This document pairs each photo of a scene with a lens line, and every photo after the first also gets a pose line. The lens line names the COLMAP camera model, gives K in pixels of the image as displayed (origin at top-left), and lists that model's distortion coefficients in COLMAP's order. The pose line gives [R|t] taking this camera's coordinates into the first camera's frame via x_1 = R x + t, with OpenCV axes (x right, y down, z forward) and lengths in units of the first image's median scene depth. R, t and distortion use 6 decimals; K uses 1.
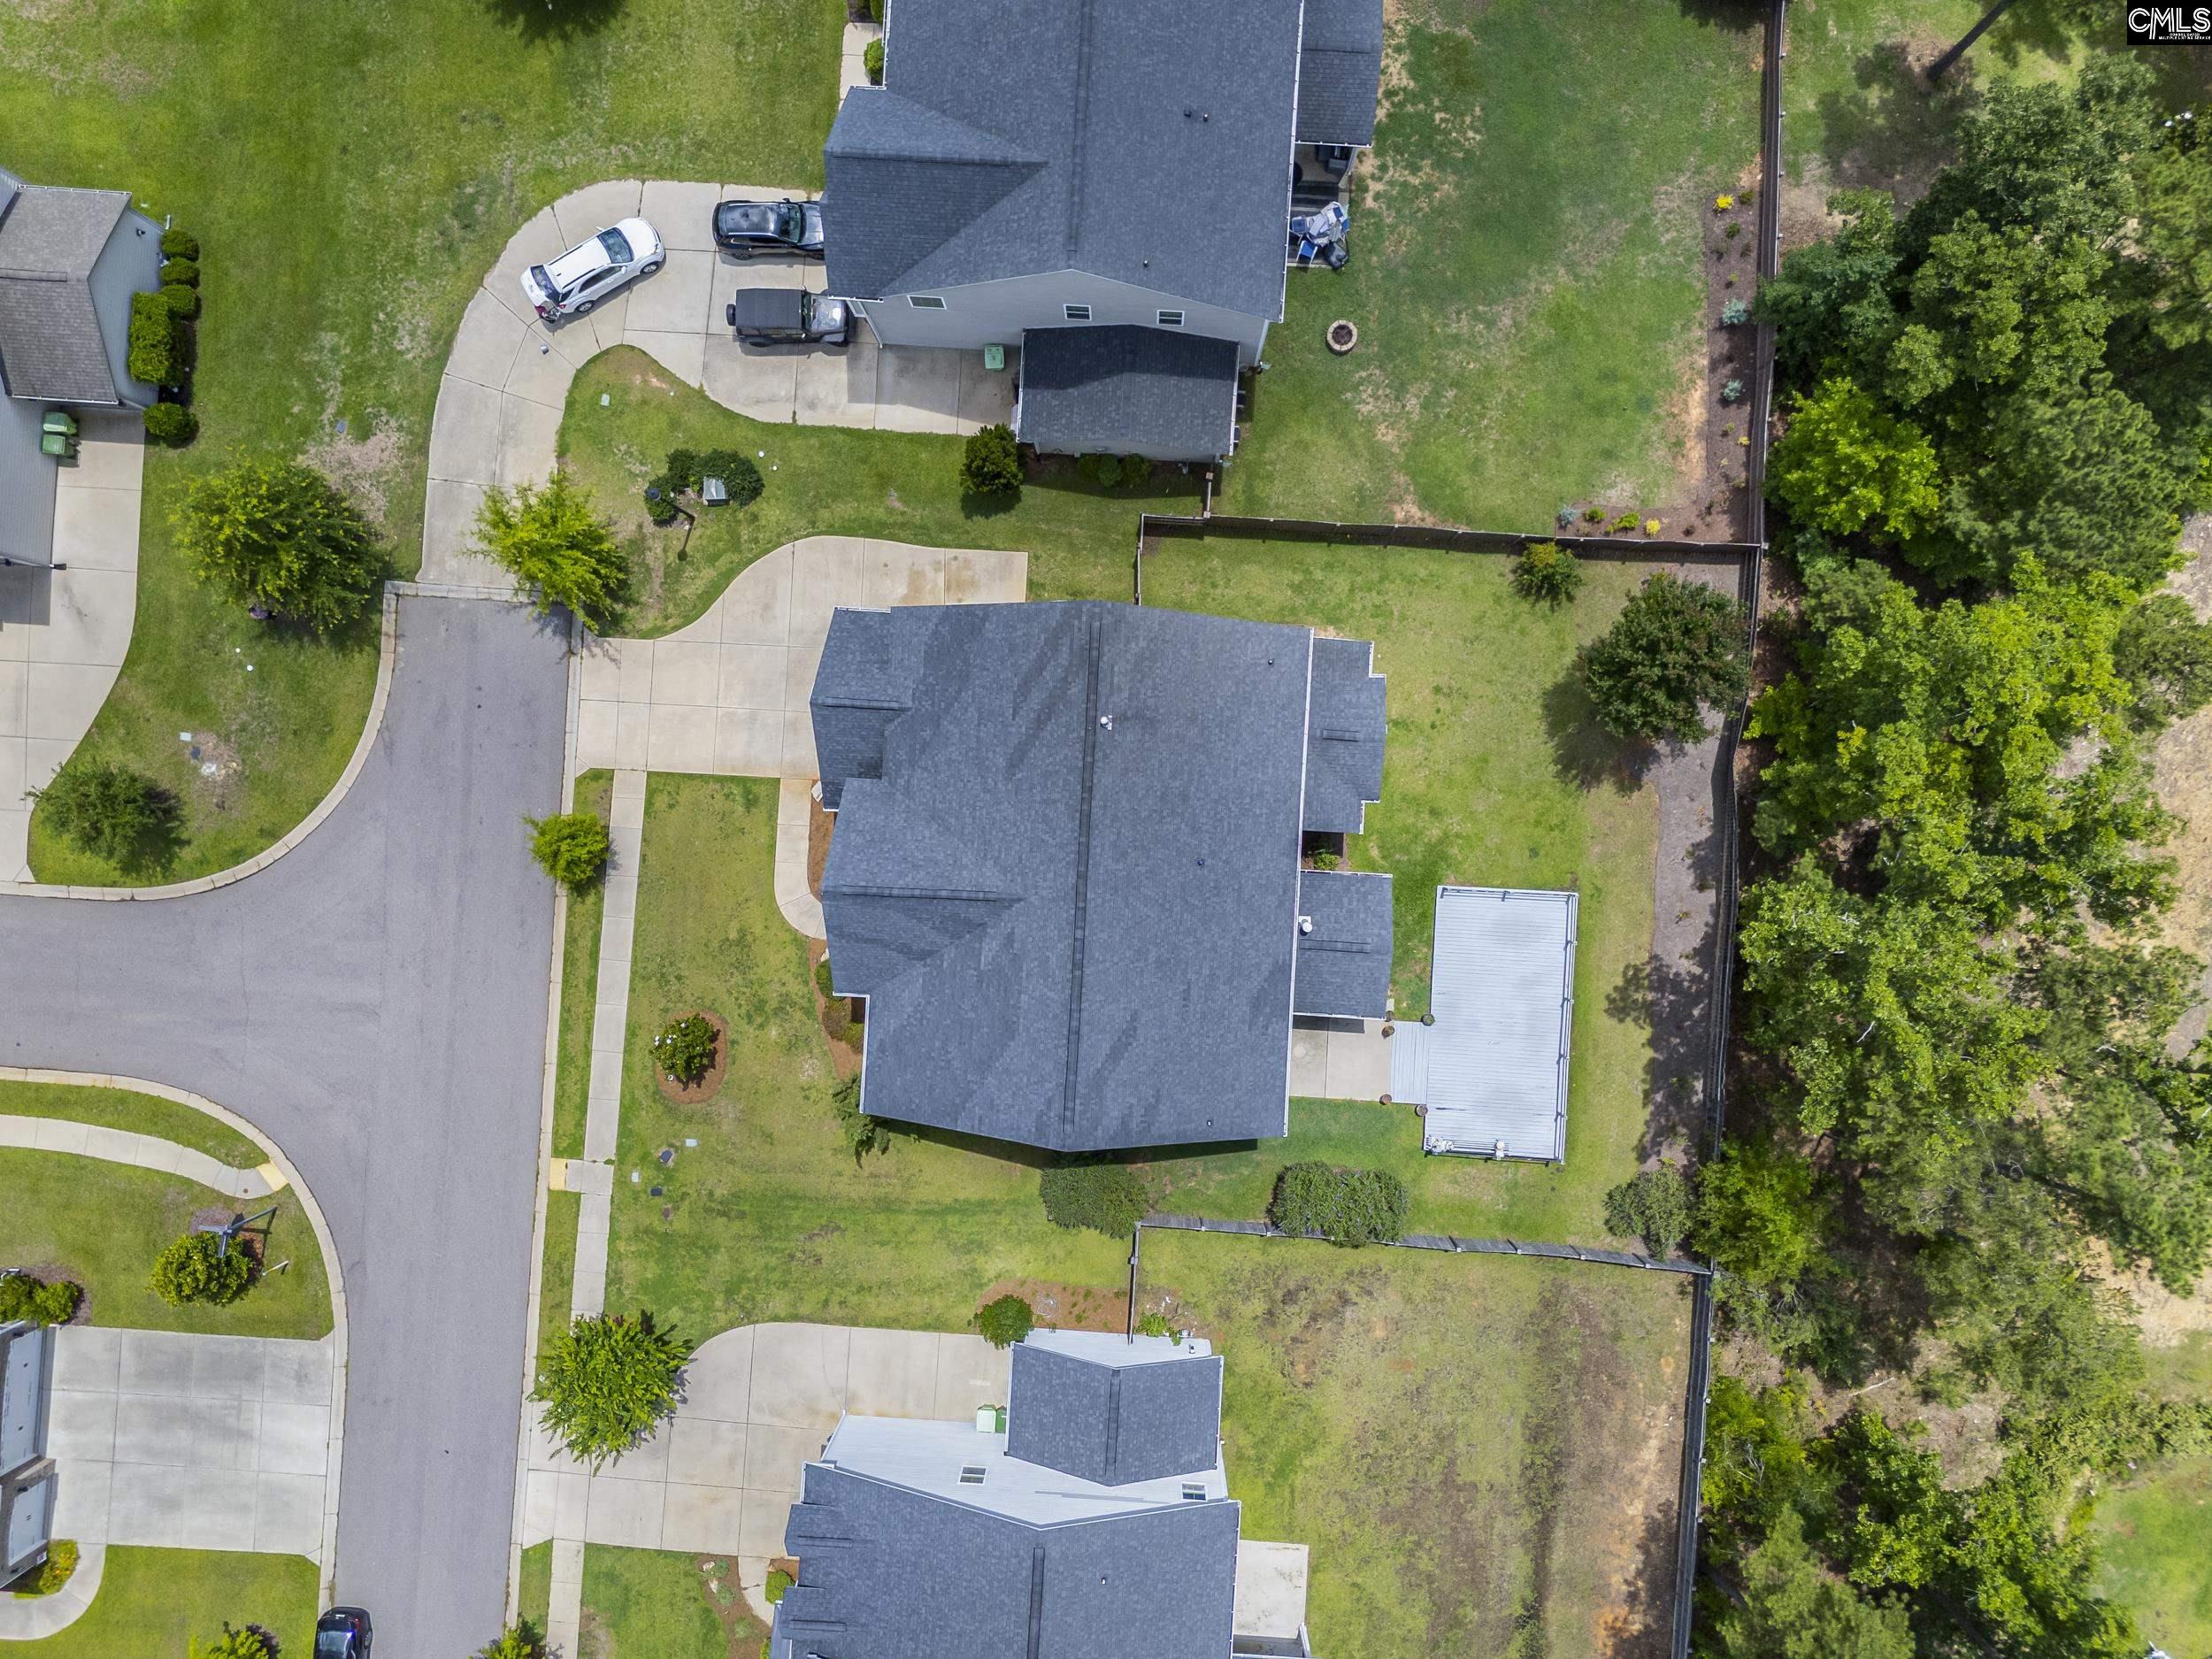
lens RADIAL K [[1615.7, 0, 1105.2], [0, 1615.7, 824.7], [0, 0, 1]] dist [0.055070, -0.040500]
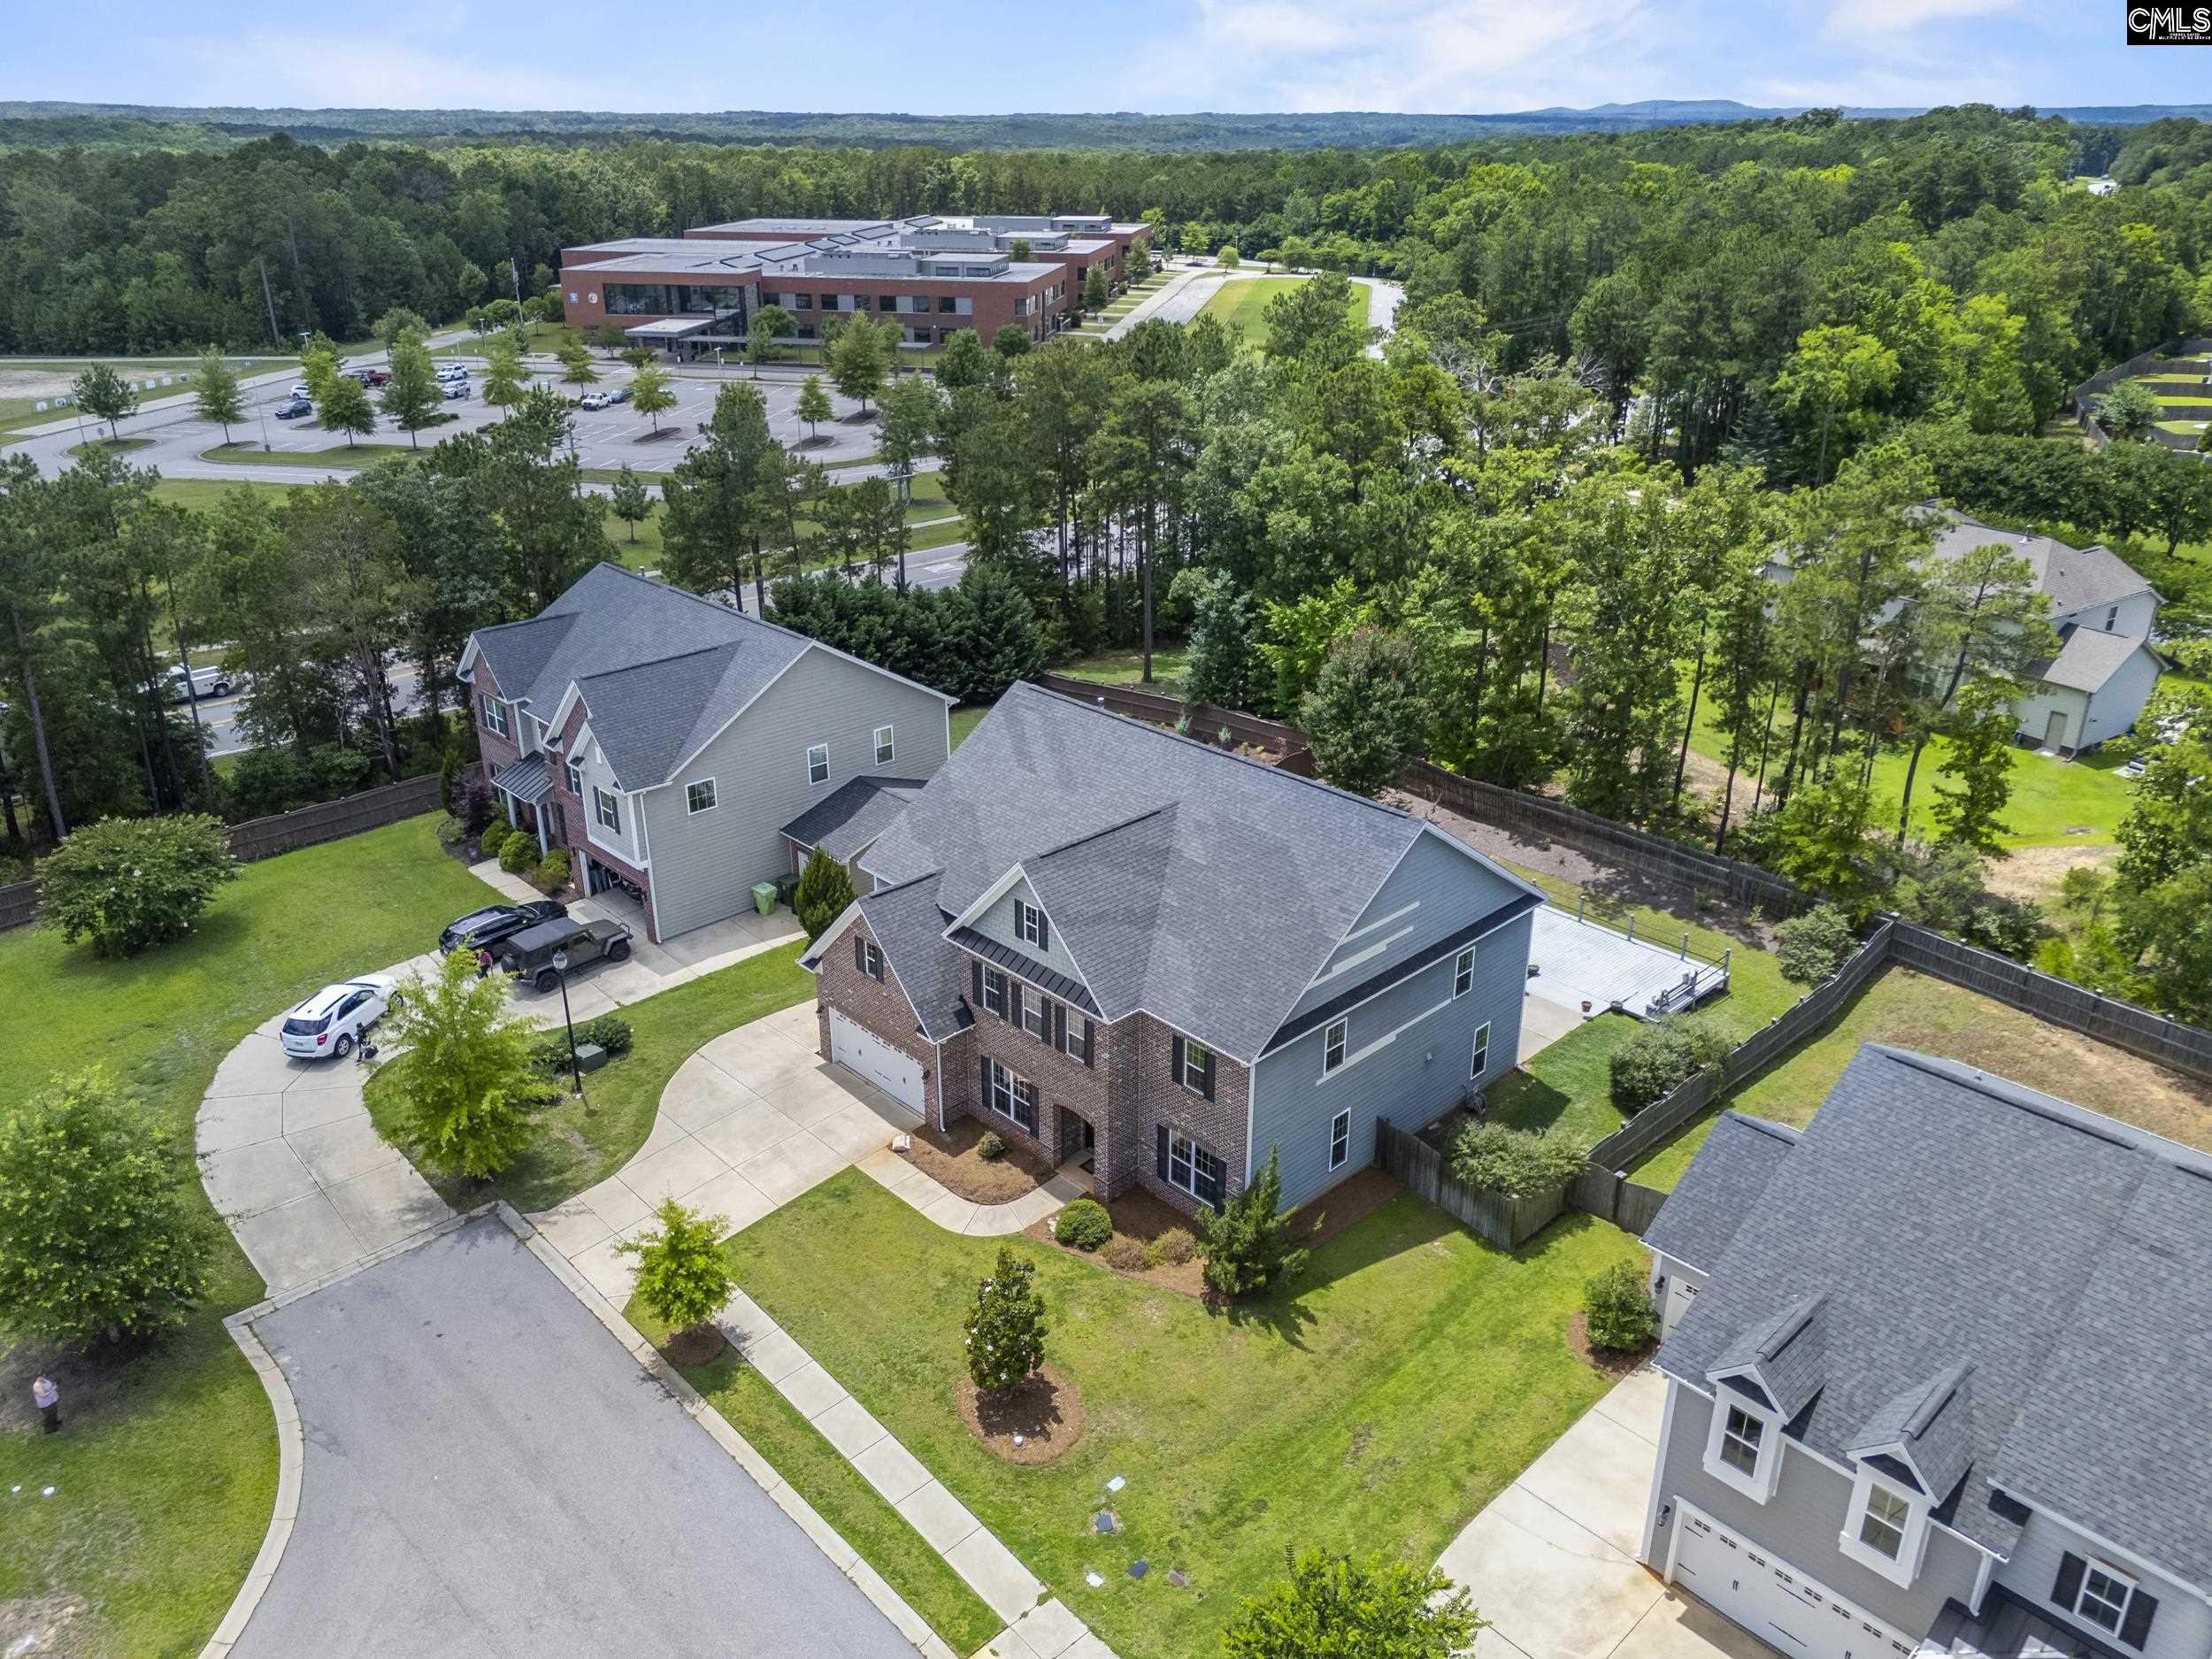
lens RADIAL K [[1615.7, 0, 1115.3], [0, 1615.7, 816.1], [0, 0, 1]] dist [0.055070, -0.040500]
pose [[0.675112, -0.278785, 0.683010, -0.603304], [0.737555, 0.274336, -0.617051, 0.504538], [-0.015350, 0.920336, 0.390827, 0.525327]]
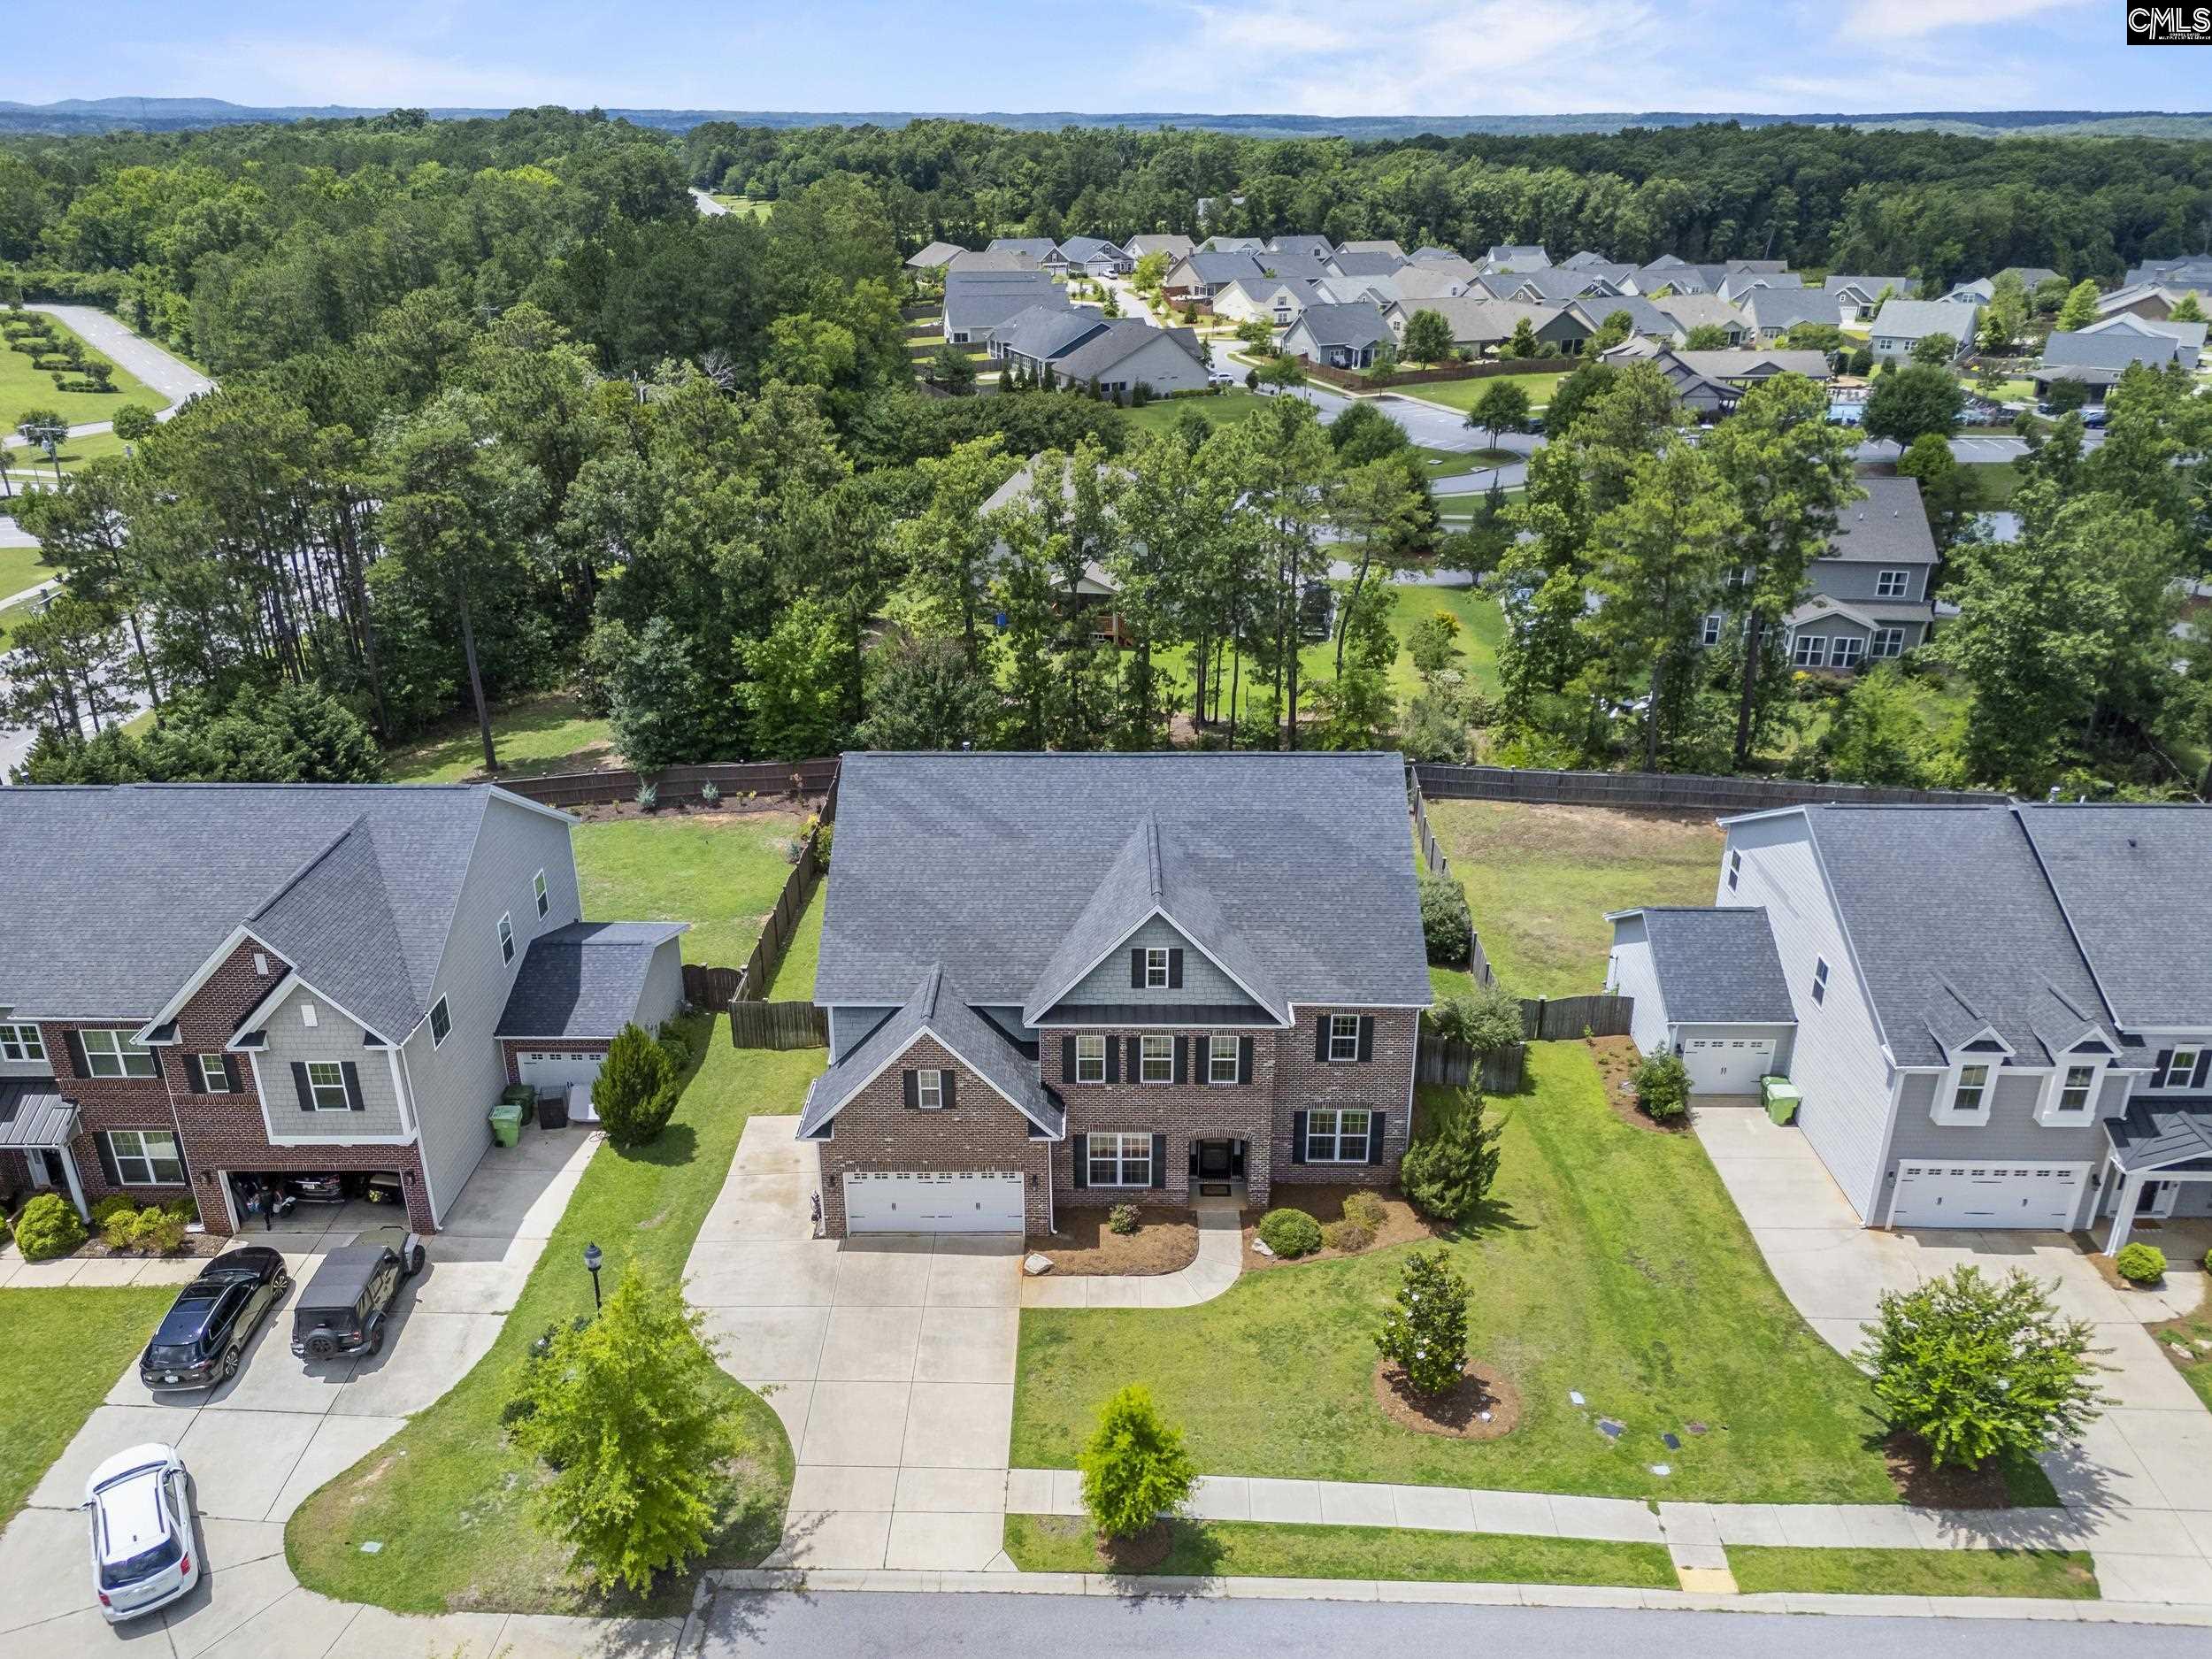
lens RADIAL K [[1615.7, 0, 1103.8], [0, 1615.7, 826.1], [0, 0, 1]] dist [0.055070, -0.040500]
pose [[-0.046376, -0.388019, 0.920484, -0.759749], [0.998914, -0.013938, 0.044452, -0.020872], [-0.004418, 0.921546, 0.388244, 0.530982]]
